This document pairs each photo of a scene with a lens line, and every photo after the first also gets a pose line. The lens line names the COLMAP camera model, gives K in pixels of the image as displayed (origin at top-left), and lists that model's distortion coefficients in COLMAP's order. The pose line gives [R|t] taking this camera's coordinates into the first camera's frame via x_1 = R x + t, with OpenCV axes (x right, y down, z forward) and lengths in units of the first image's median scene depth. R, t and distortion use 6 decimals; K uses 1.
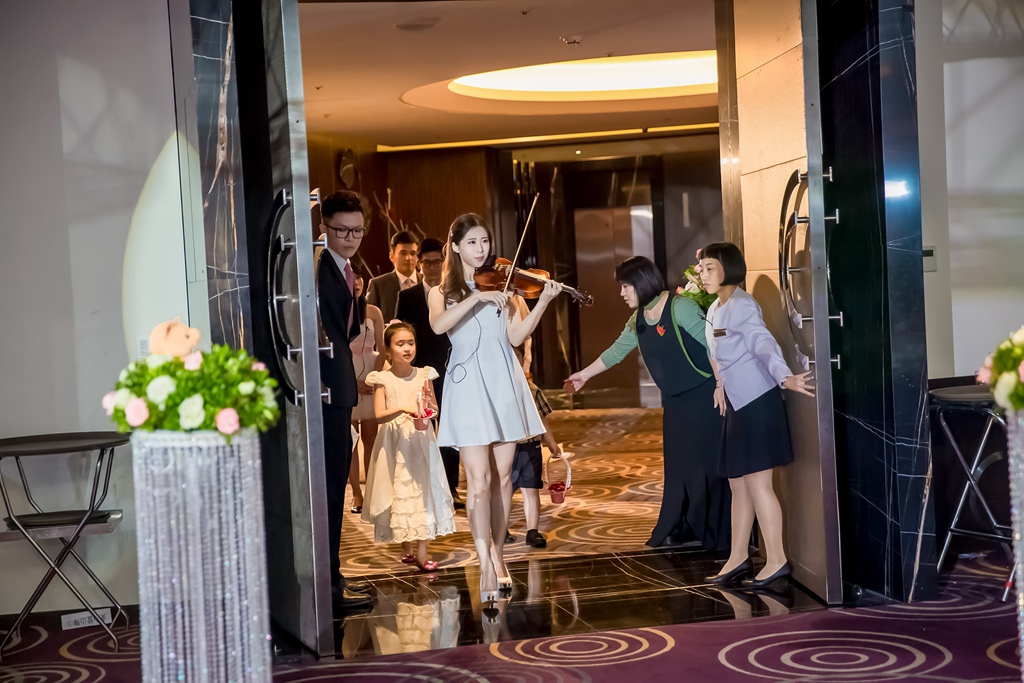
lens RADIAL K [[1799.1, 0, 512.0], [0, 1799.1, 341.5], [0, 0, 1]] dist [0.192498, -0.035510]
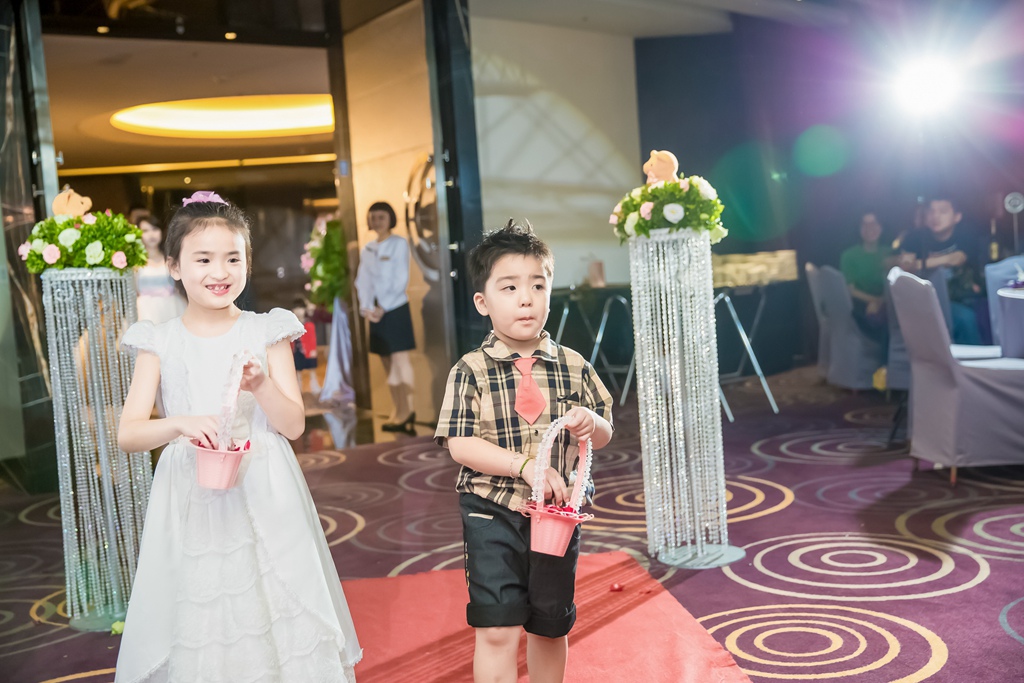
lens RADIAL K [[1193.9, 0, 512.0], [0, 1193.9, 341.5], [0, 0, 1]] dist [0.046137, 0.070783]
pose [[0.944193, -0.035582, 0.327466, -0.106276], [0.033755, 0.999367, 0.011261, 0.064636], [-0.327659, 0.000421, 0.944796, 0.002748]]
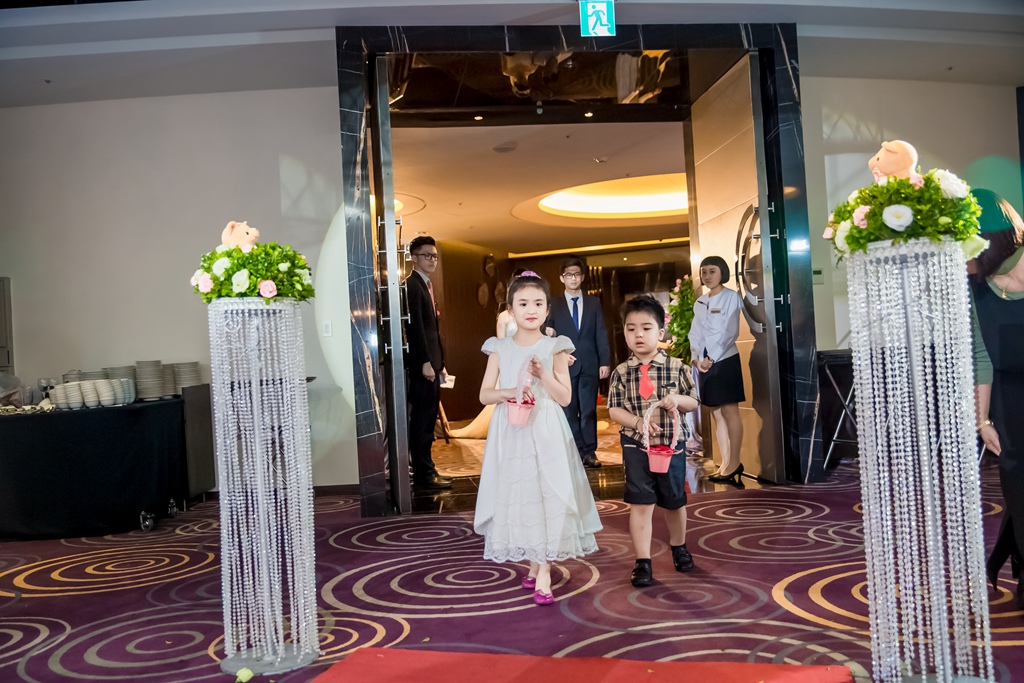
lens RADIAL K [[962.9, 0, 512.0], [0, 962.9, 341.5], [0, 0, 1]] dist [-0.000657, 0.017259]
pose [[0.994872, -0.007147, -0.100884, 0.060141], [0.001648, 0.998513, -0.054490, 0.074188], [0.101124, 0.054045, 0.993405, 0.176055]]
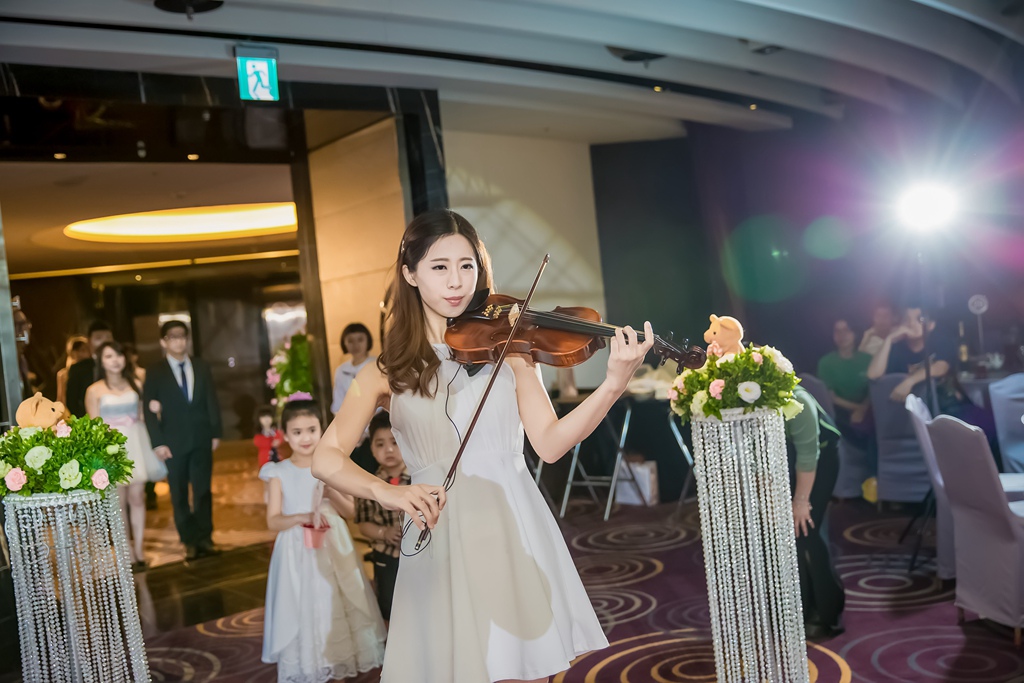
lens RADIAL K [[1090.4, 0, 512.0], [0, 1090.4, 341.5], [0, 0, 1]] dist [0.037117, 0.024740]
pose [[0.917553, -0.048597, 0.394632, -0.113202], [0.067533, 0.997130, -0.034228, -0.001564], [-0.391836, 0.058057, 0.918202, 0.141332]]
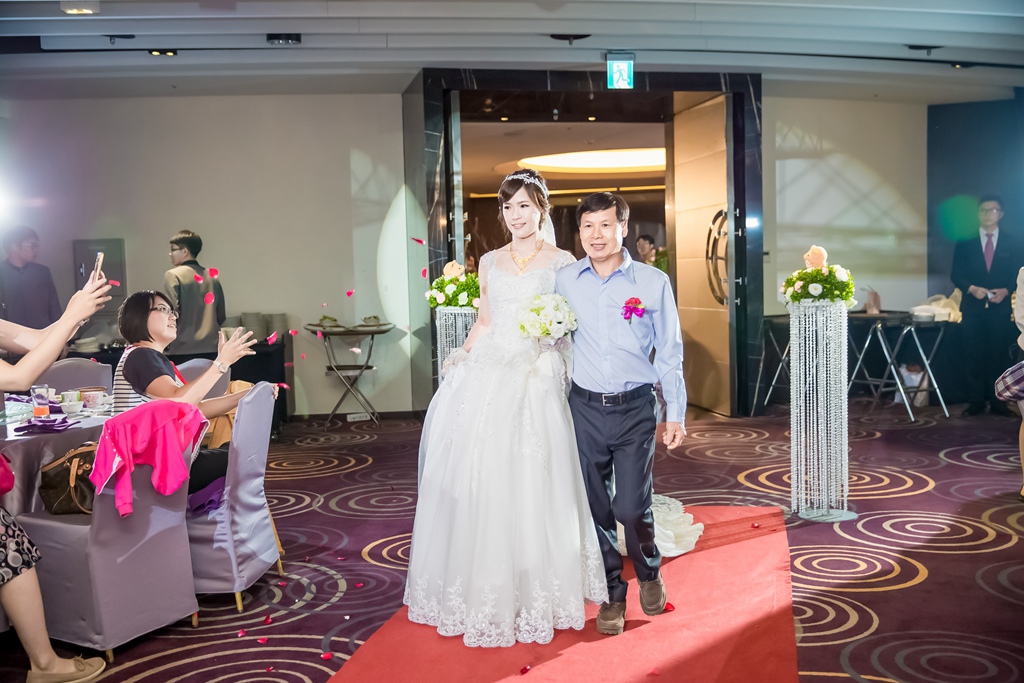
lens RADIAL K [[1090.4, 0, 512.0], [0, 1090.4, 341.5], [0, 0, 1]] dist [0.037117, 0.024740]
pose [[0.999671, 0.024841, -0.006398, -0.058704], [-0.024681, 0.999411, 0.023846, 0.036056], [0.006987, -0.023681, 0.999695, -0.294691]]
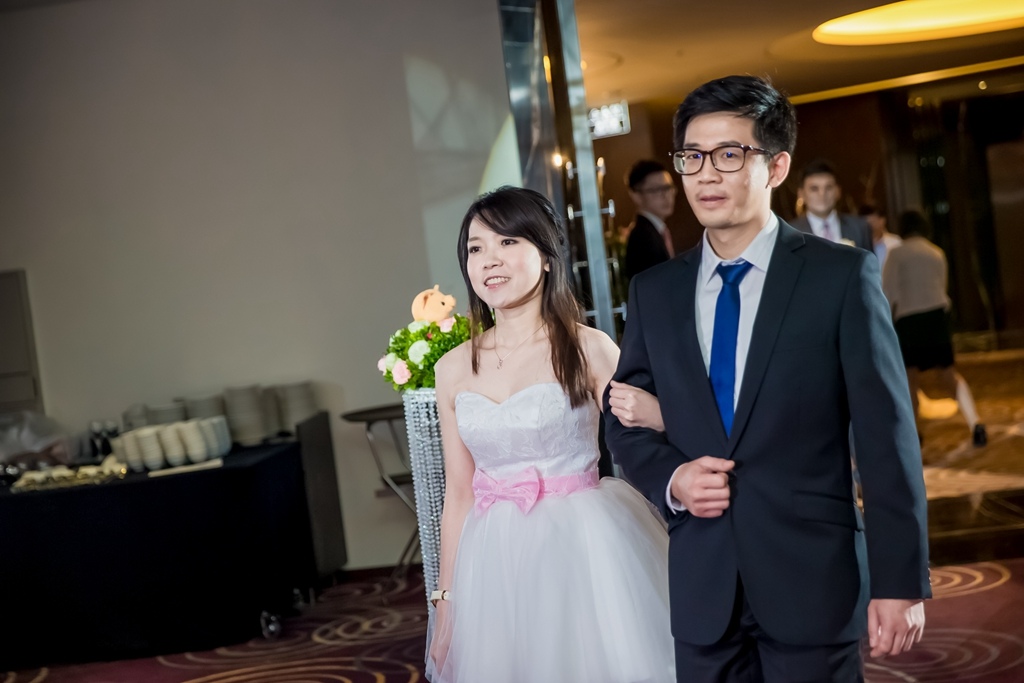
lens RADIAL K [[1799.1, 0, 512.0], [0, 1799.1, 341.5], [0, 0, 1]] dist [0.192498, -0.035510]
pose [[0.966549, -0.059640, -0.249451, 0.086569], [0.064937, 0.997804, 0.013051, 0.005494], [0.248125, -0.028813, 0.968300, -0.047558]]
